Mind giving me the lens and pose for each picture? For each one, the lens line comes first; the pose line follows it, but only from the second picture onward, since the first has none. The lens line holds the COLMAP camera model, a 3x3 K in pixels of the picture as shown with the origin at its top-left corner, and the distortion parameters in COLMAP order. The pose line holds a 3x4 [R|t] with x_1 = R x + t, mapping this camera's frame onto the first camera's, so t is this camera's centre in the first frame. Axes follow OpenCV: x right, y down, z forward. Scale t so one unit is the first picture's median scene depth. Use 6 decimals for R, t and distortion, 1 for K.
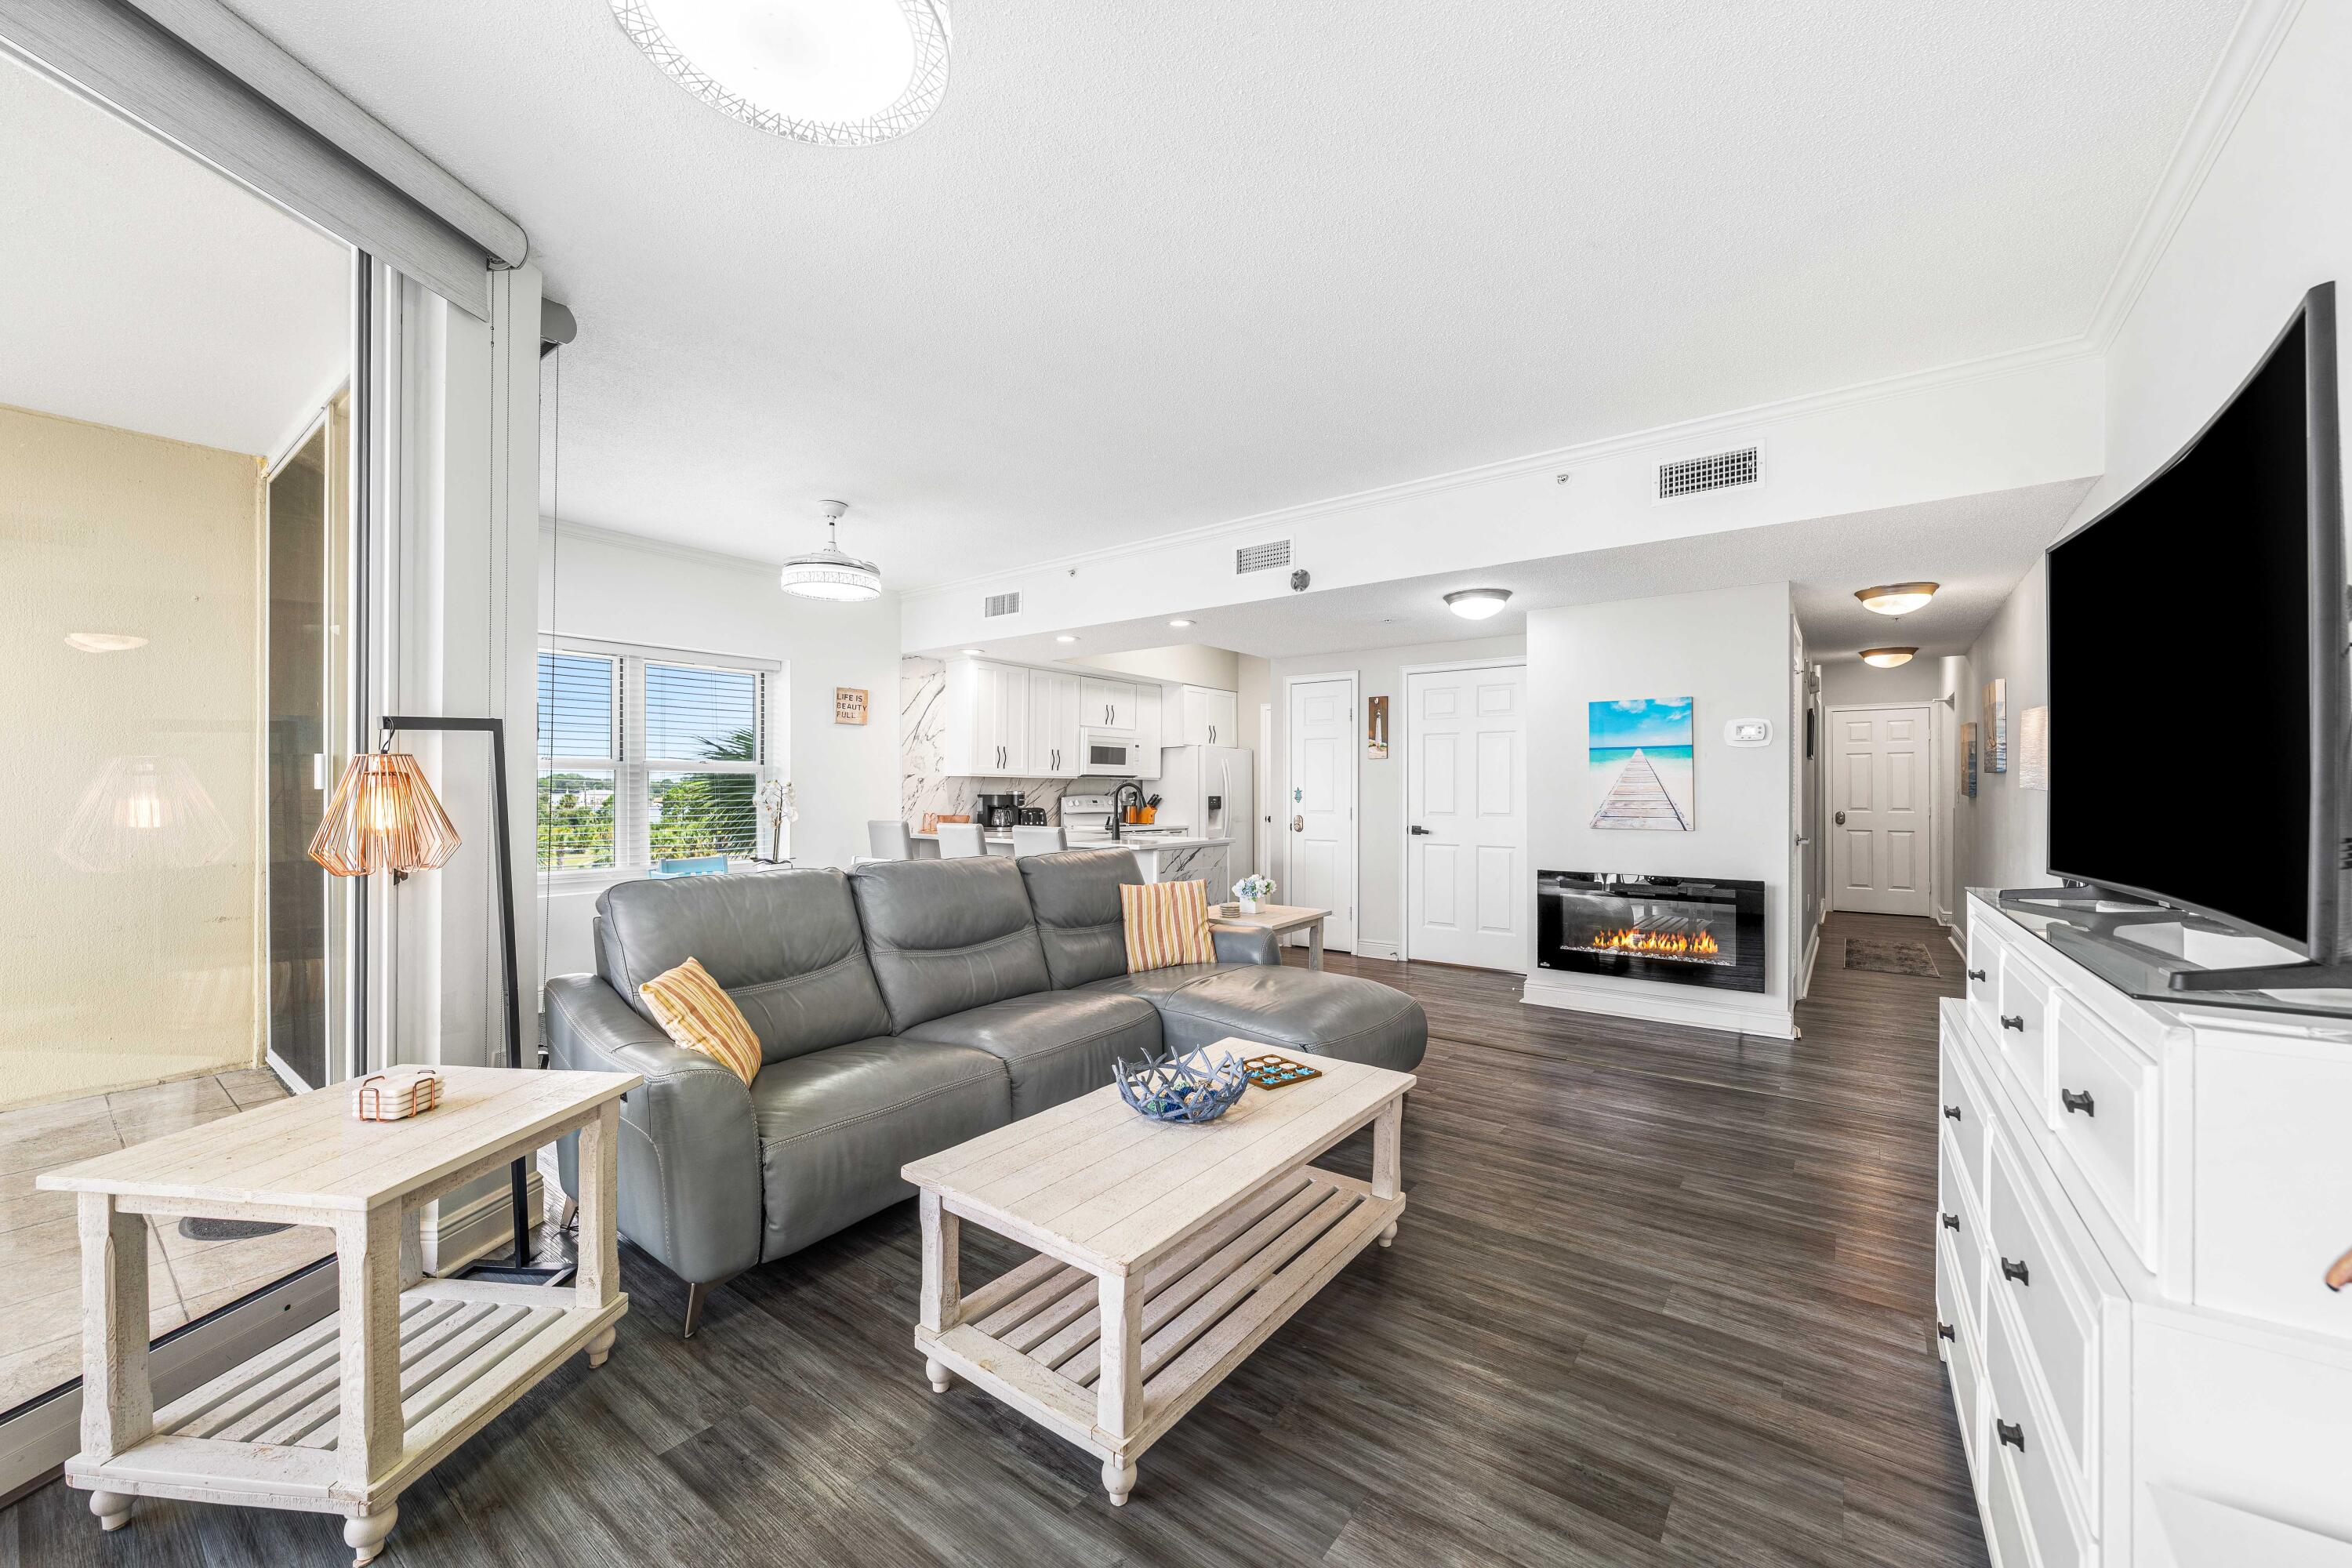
lens RADIAL K [[909.2, 0, 1182.8], [0, 909.2, 788.9], [0, 0, 1]] dist [-0.000669, -0.000825]
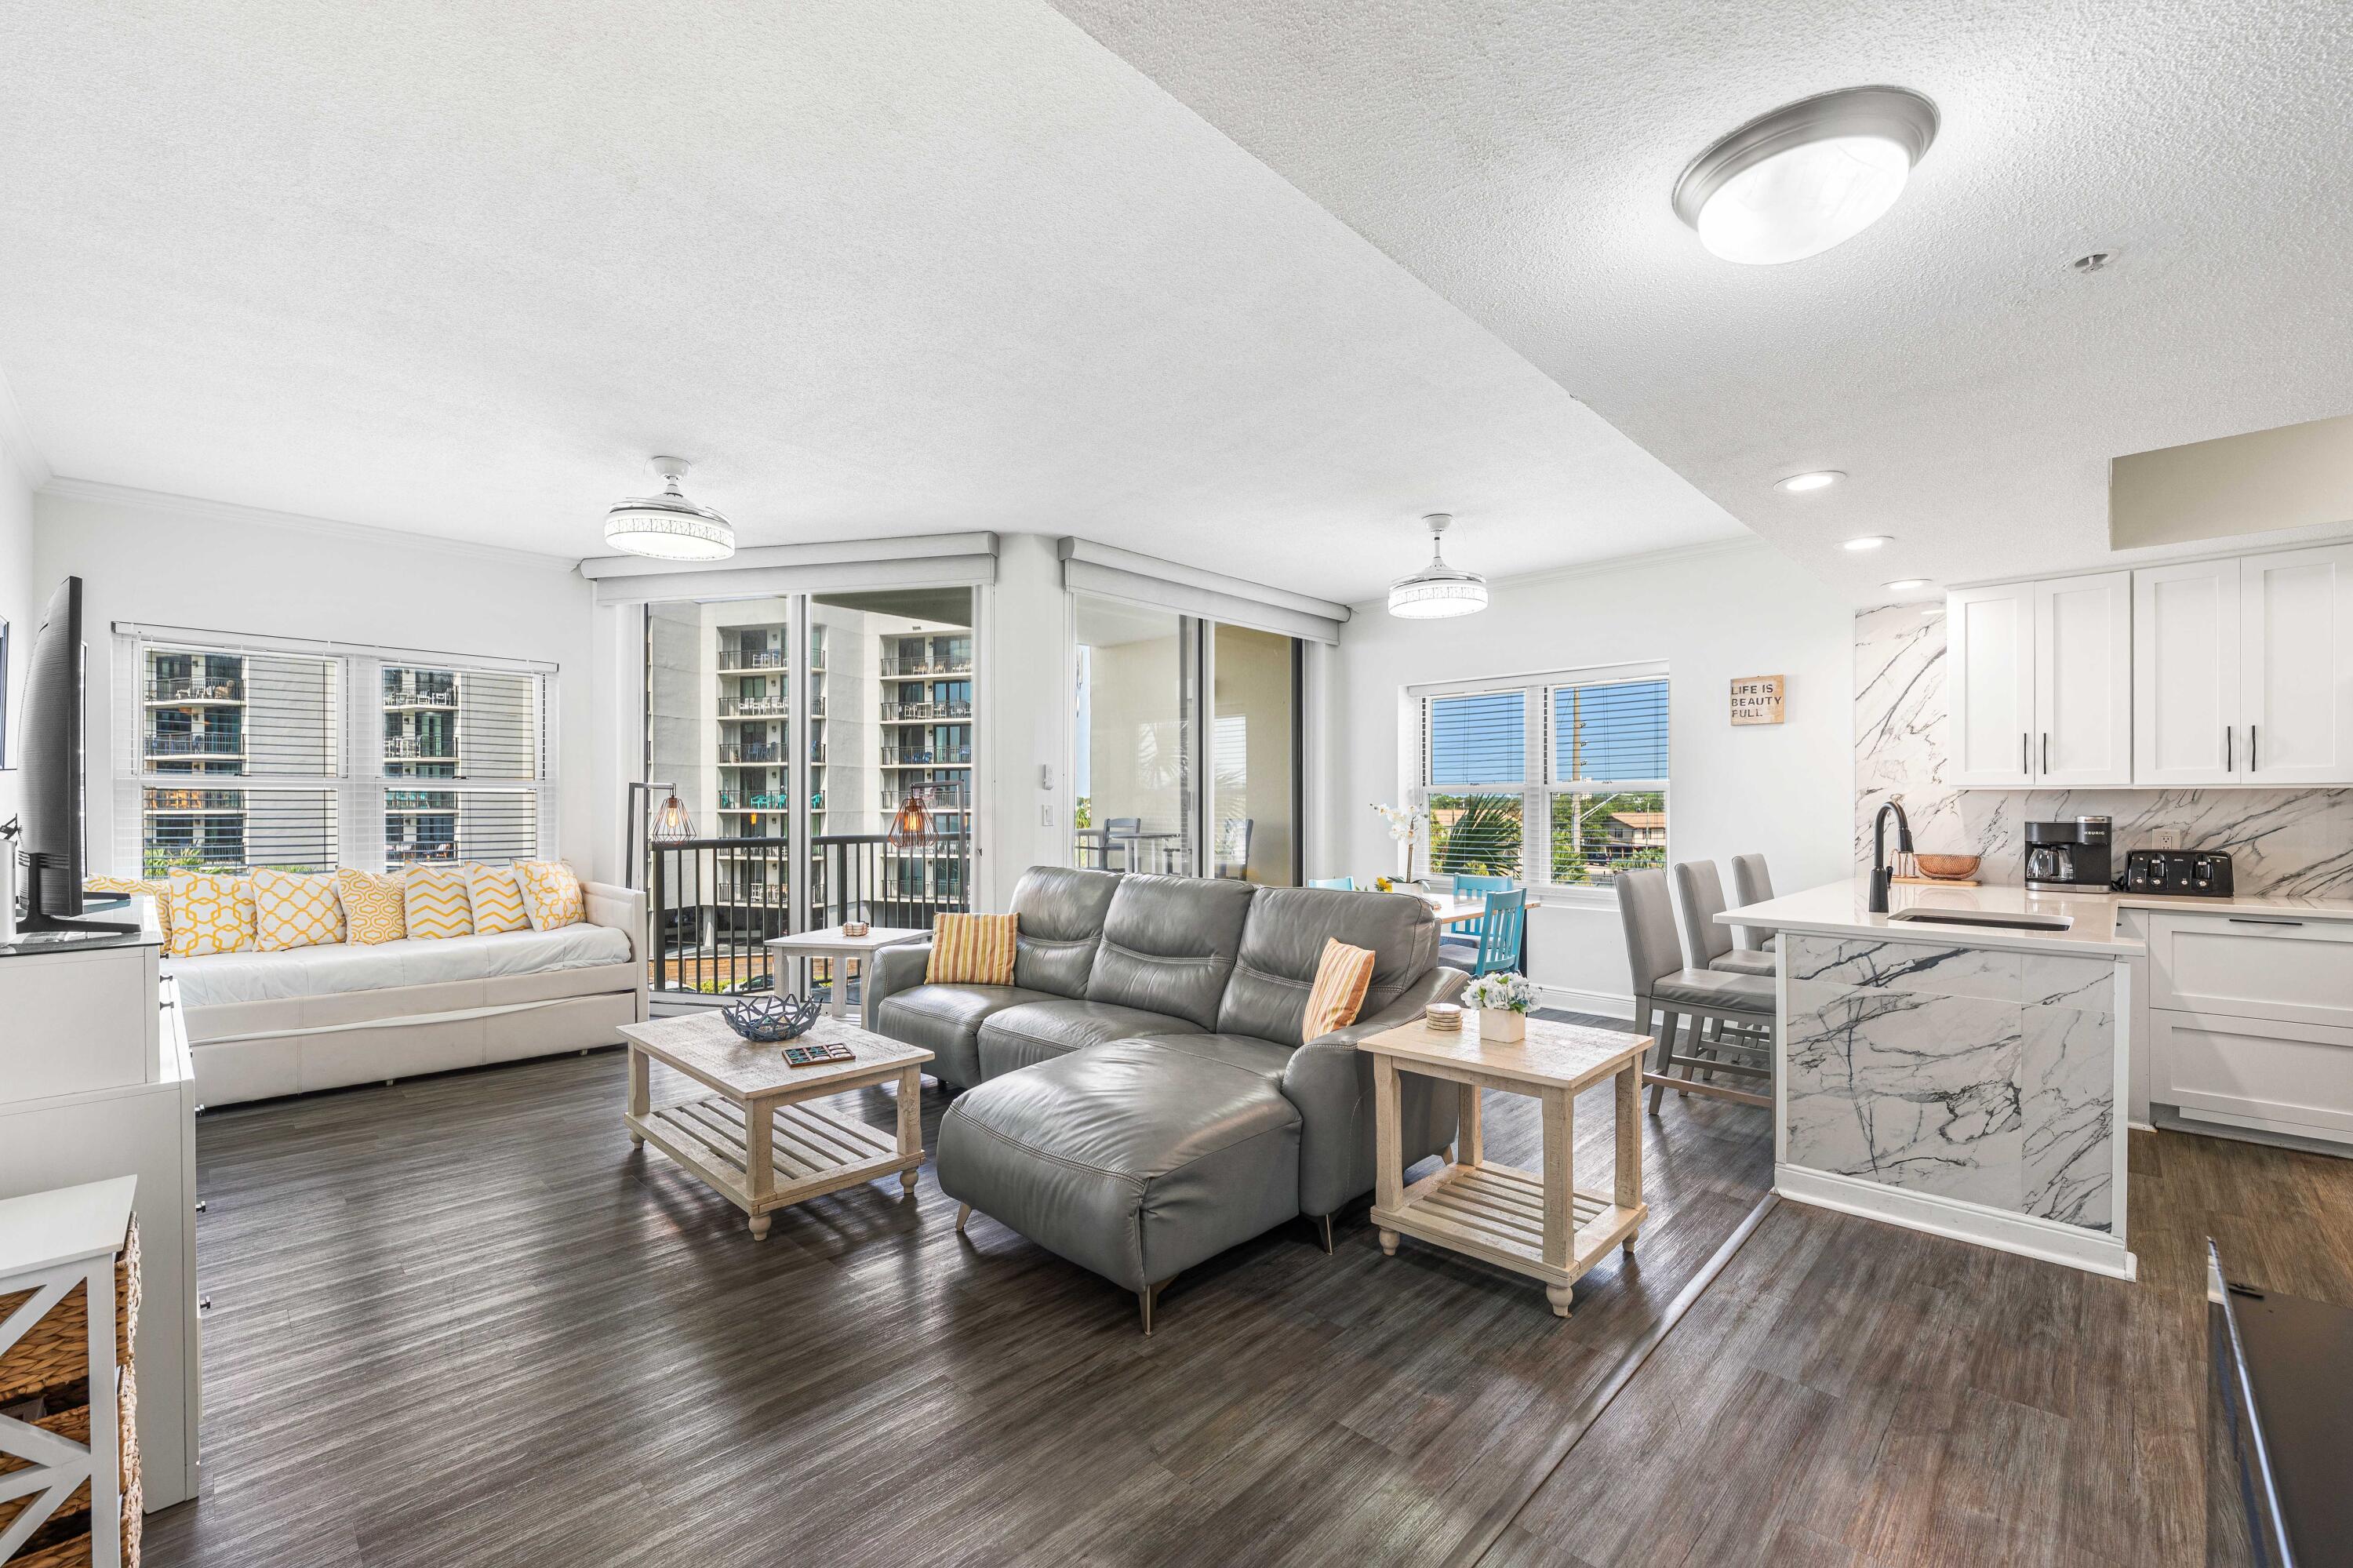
lens RADIAL K [[970.4, 0, 1174.5], [0, 970.4, 803.3], [0, 0, 1]] dist [-0.002089, -0.000310]
pose [[-0.129730, -0.002418, -0.991546, 0.431870], [0.002110, 0.999994, -0.002715, -0.004333], [0.991547, -0.002444, -0.129725, 0.552580]]
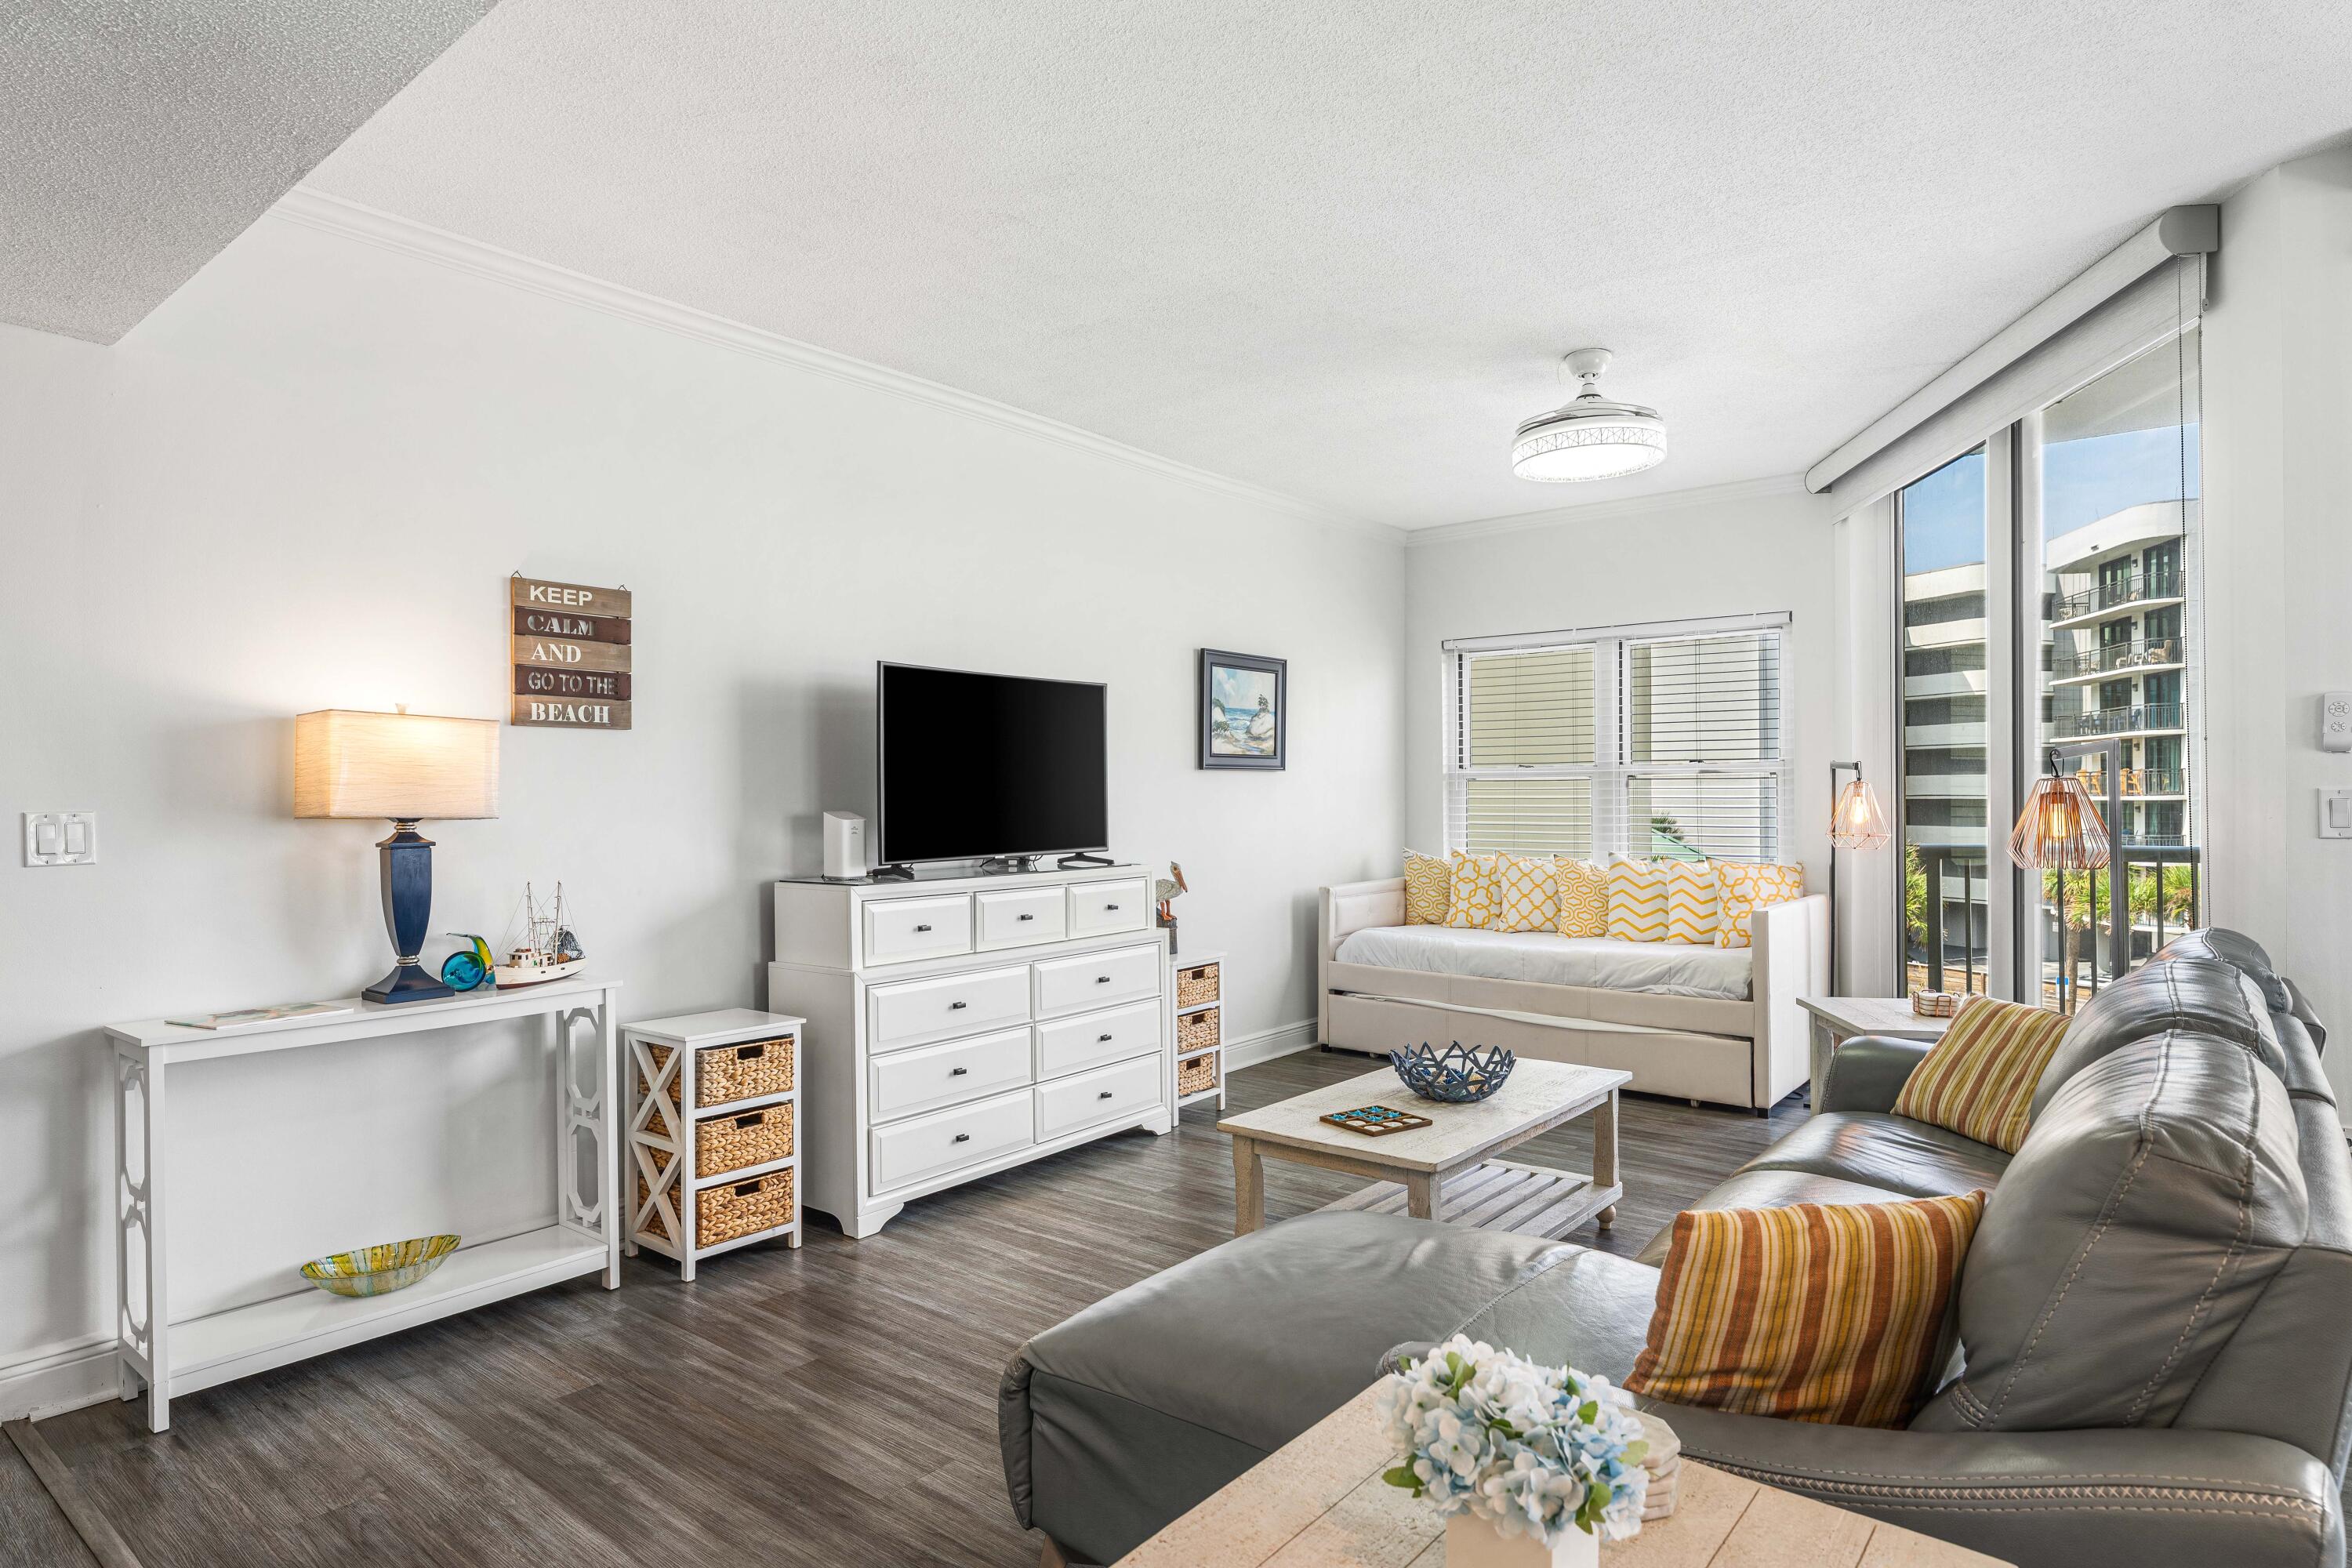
lens RADIAL K [[1277.3, 0, 1175.5], [0, 1277.3, 797.3], [0, 0, 1]] dist [0.004243, 0.000583]
pose [[-0.999176, 0.005734, 0.040189, 0.078721], [0.005682, 0.999983, -0.001407, -0.004146], [-0.040196, -0.001177, -0.999191, 0.775293]]
